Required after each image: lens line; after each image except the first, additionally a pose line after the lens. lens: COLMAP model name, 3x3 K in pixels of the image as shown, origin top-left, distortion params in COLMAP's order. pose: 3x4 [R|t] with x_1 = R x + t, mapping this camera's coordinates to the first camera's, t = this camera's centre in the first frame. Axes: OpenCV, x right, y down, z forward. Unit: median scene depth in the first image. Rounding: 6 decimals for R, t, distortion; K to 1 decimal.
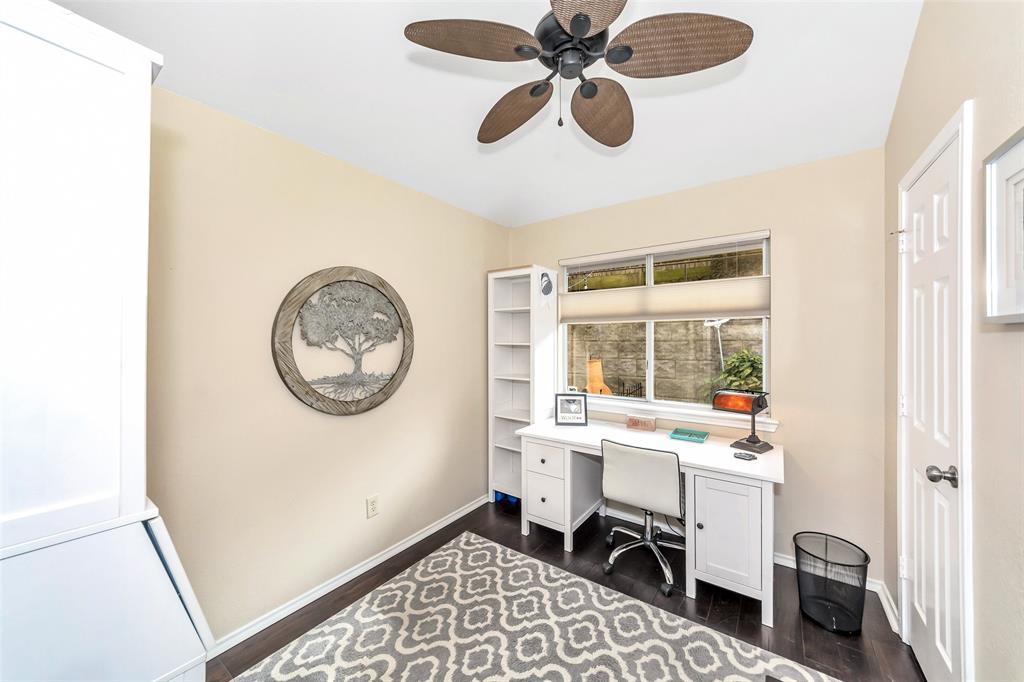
lens RADIAL K [[381.3, 0, 513.0], [0, 381.3, 338.1], [0, 0, 1]] dist [-0.001530, -0.000095]
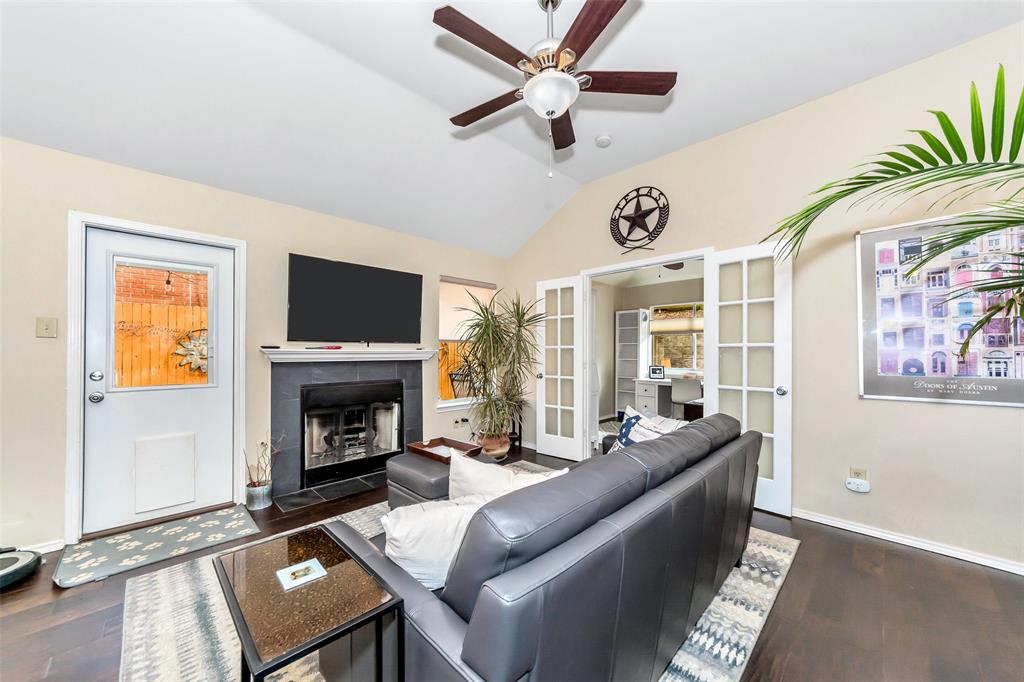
lens RADIAL K [[381.3, 0, 510.0], [0, 381.3, 345.8], [0, 0, 1]] dist [-0.001530, -0.000095]
pose [[0.986146, 0.008040, -0.165683, -0.356726], [-0.008720, 0.999956, -0.003382, 0.046131], [0.165648, 0.004780, 0.986173, -1.476994]]
